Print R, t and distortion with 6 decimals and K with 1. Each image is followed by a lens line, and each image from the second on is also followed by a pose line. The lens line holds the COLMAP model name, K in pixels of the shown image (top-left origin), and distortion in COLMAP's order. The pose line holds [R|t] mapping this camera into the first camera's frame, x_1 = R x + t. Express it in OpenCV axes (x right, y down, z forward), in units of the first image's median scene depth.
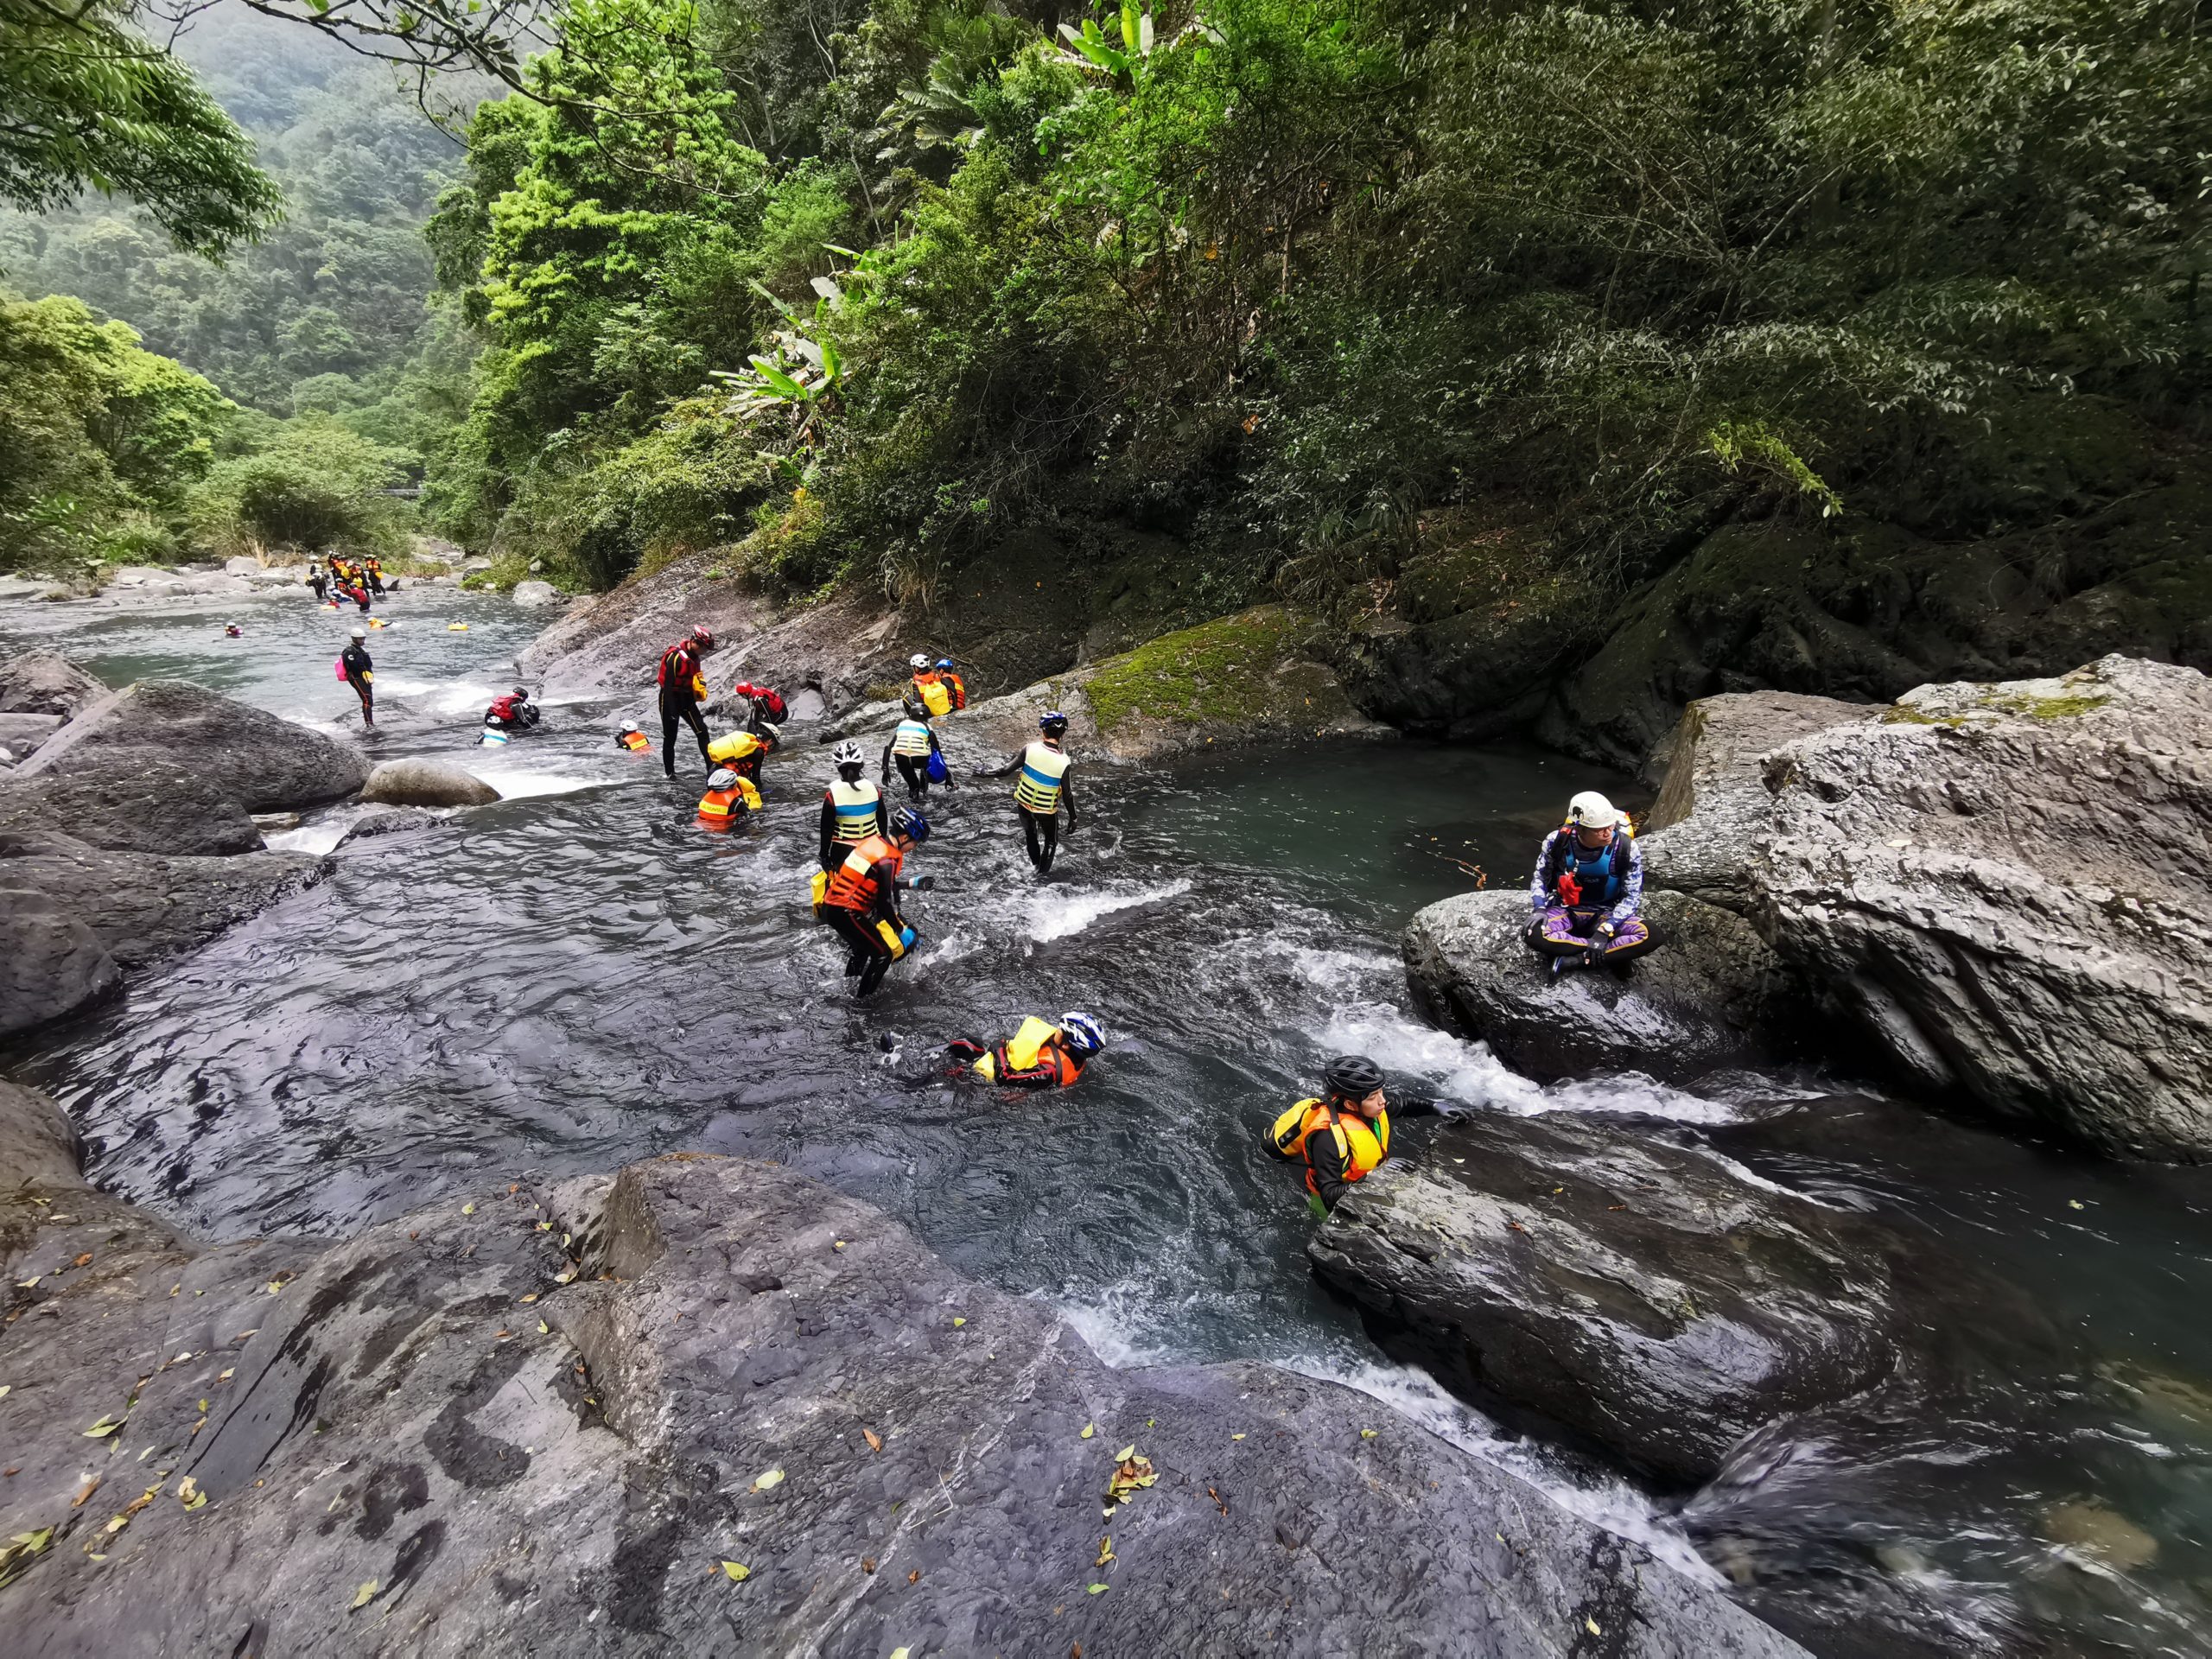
lens RADIAL K [[1015.2, 0, 1101.4], [0, 1015.2, 824.1], [0, 0, 1]] dist [-0.000585, 0.007716]
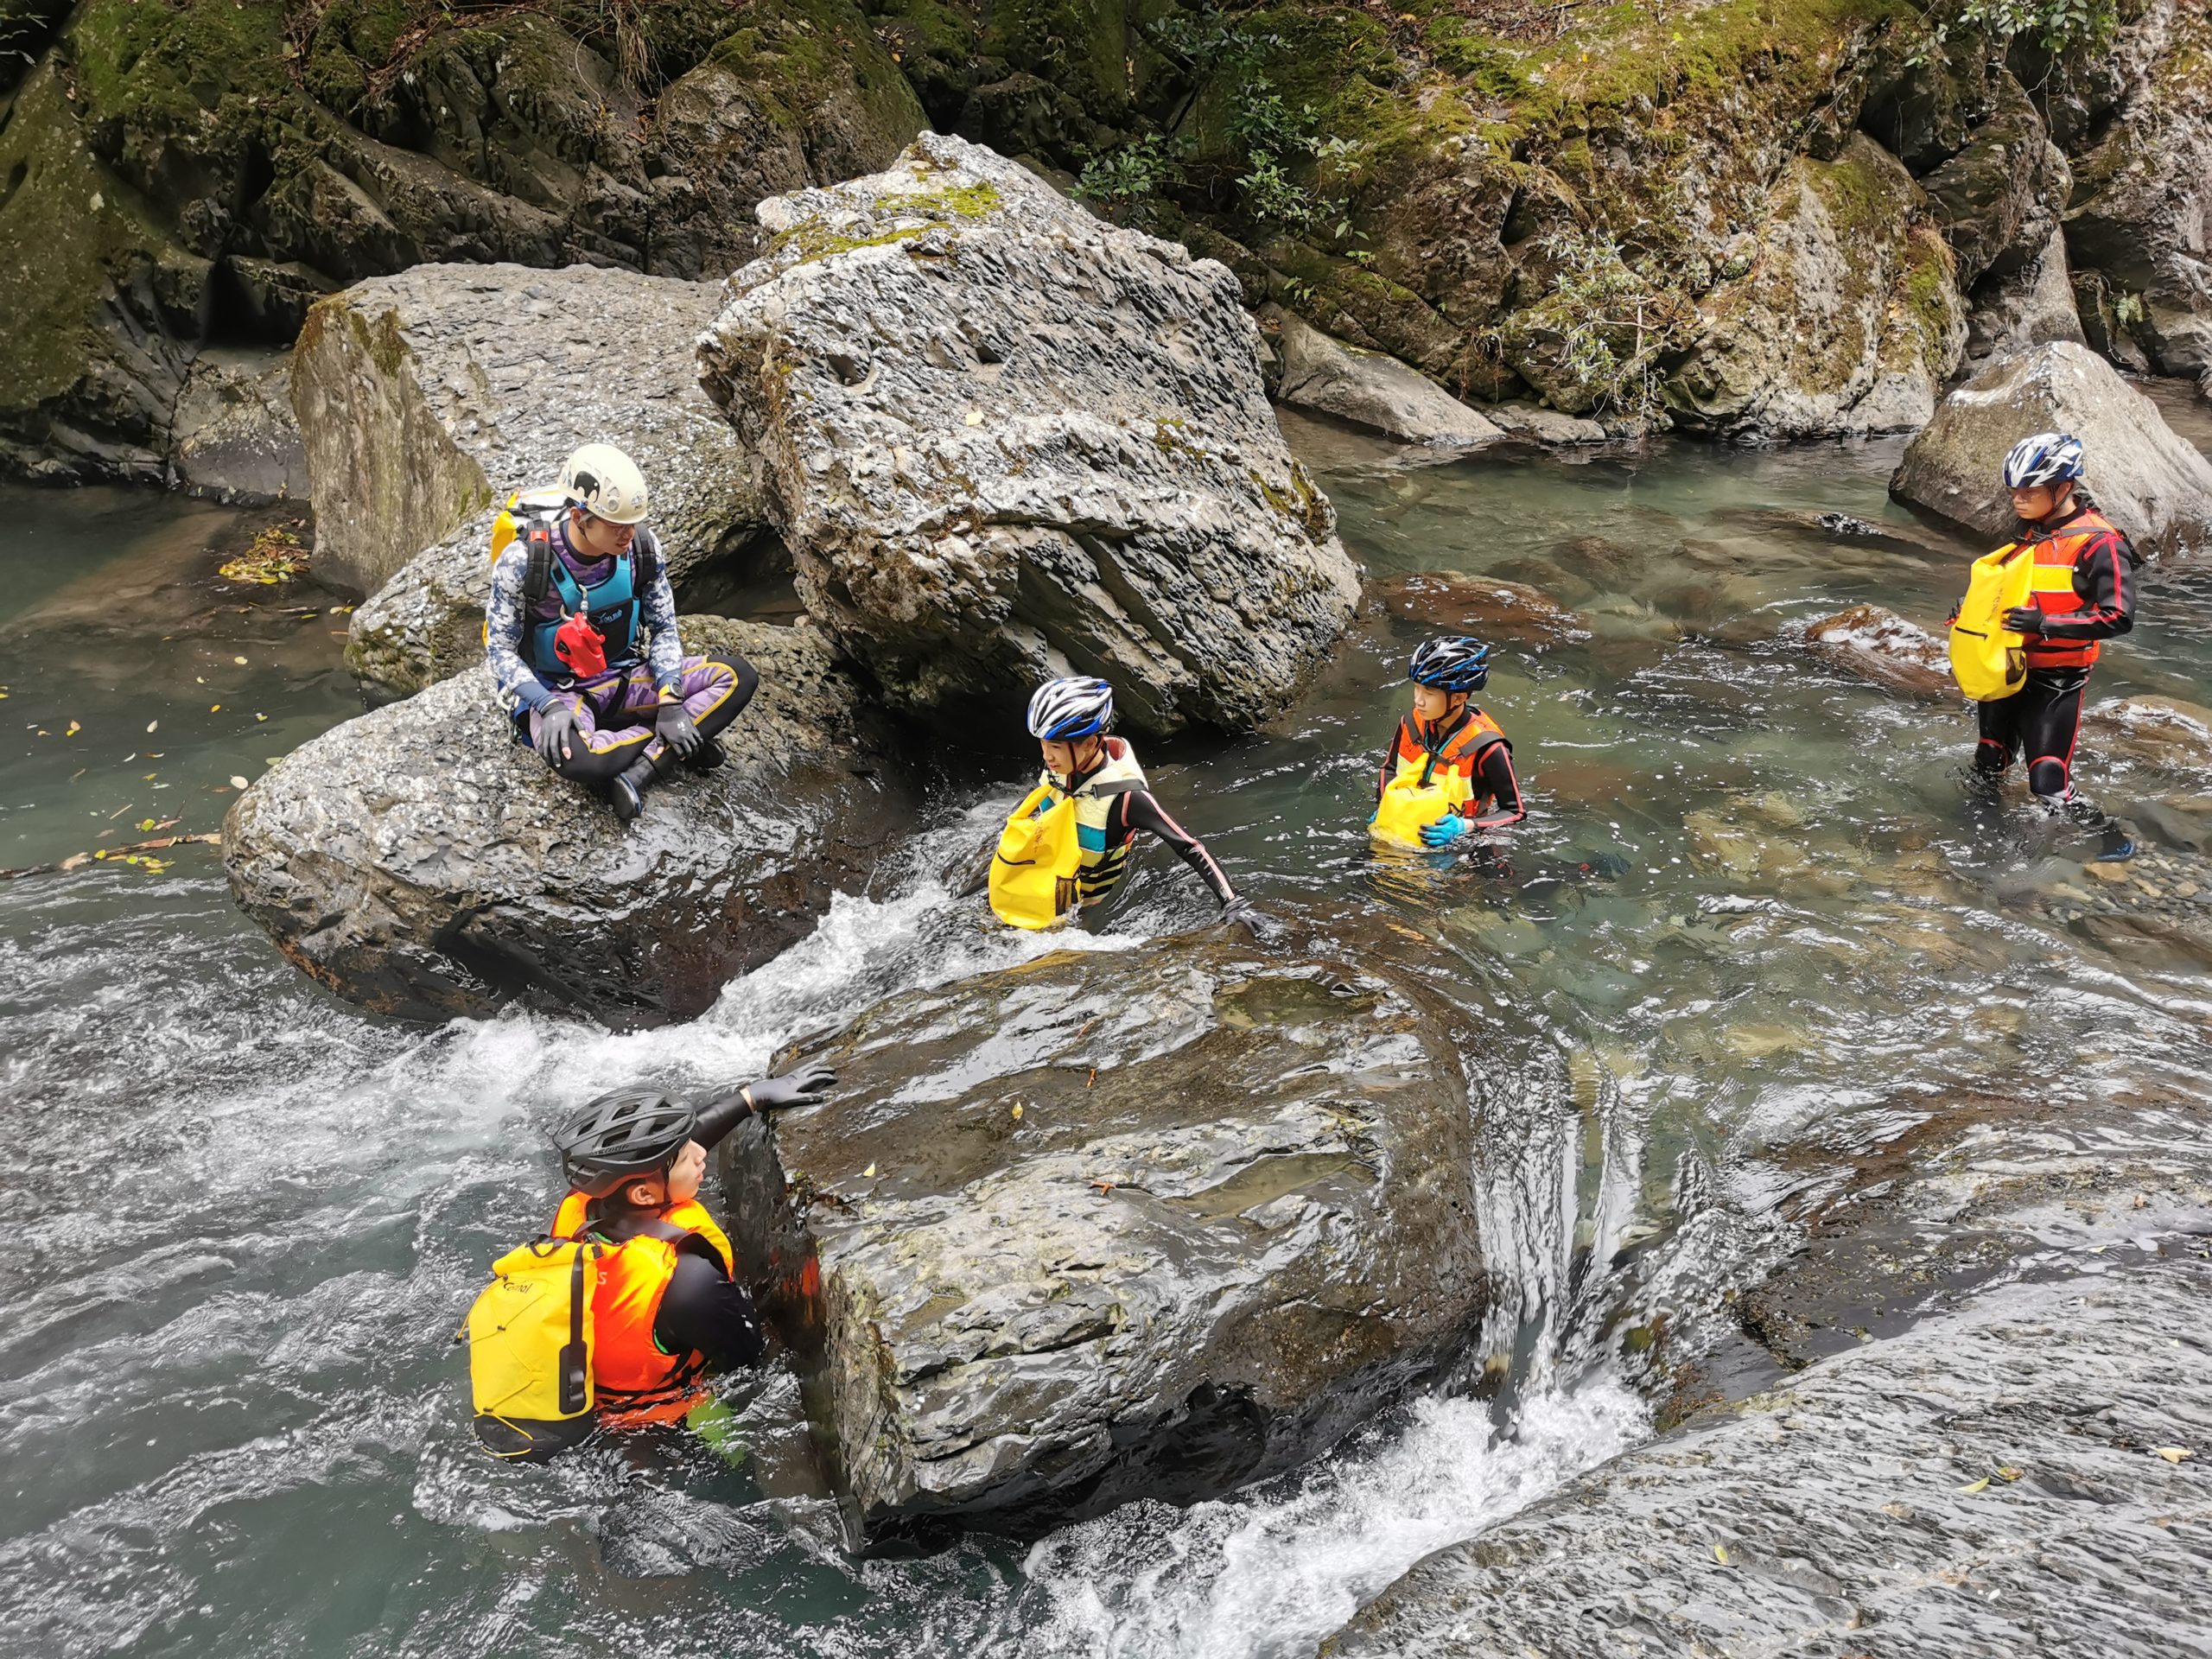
lens RADIAL K [[1749.0, 0, 1106.1], [0, 1749.0, 786.6], [0, 0, 1]] dist [0.079445, -0.094986]
pose [[0.383770, -0.363023, 0.849079, -0.263253], [0.273350, 0.922936, 0.271051, -0.049142], [-0.882043, 0.128075, 0.453427, 0.447900]]
